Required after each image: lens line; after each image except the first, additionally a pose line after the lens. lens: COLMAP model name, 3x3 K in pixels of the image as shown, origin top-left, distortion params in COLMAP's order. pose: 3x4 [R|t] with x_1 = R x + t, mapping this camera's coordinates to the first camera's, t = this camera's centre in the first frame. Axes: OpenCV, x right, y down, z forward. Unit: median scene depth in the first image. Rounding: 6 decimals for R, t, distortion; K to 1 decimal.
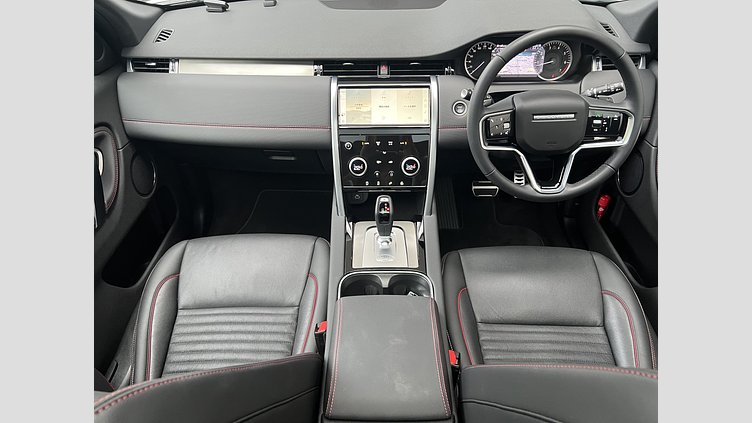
lens RADIAL K [[565.0, 0, 366.4], [0, 565.0, 257.8], [0, 0, 1]] dist [0.003549, 0.003094]
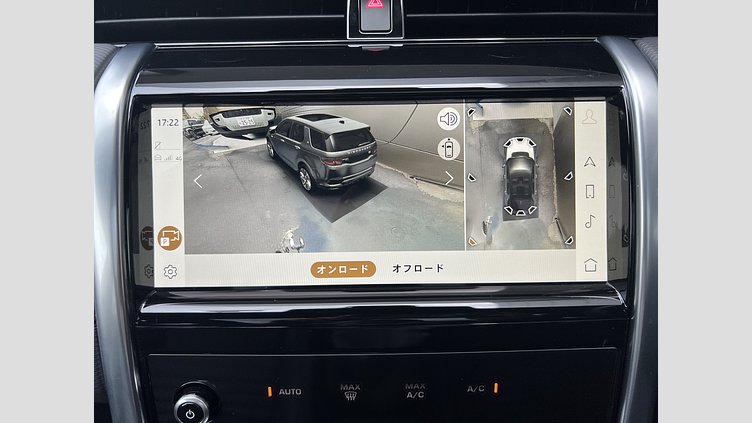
lens RADIAL K [[527.8, 0, 376.0], [0, 527.8, 211.5], [0, 0, 1]] dist [-0.003082, -0.000049]
pose [[0.999654, -0.012219, 0.023309, 0.025741], [0.012520, 0.999840, -0.012797, -0.258485], [-0.023149, 0.013084, 0.999646, 0.813745]]
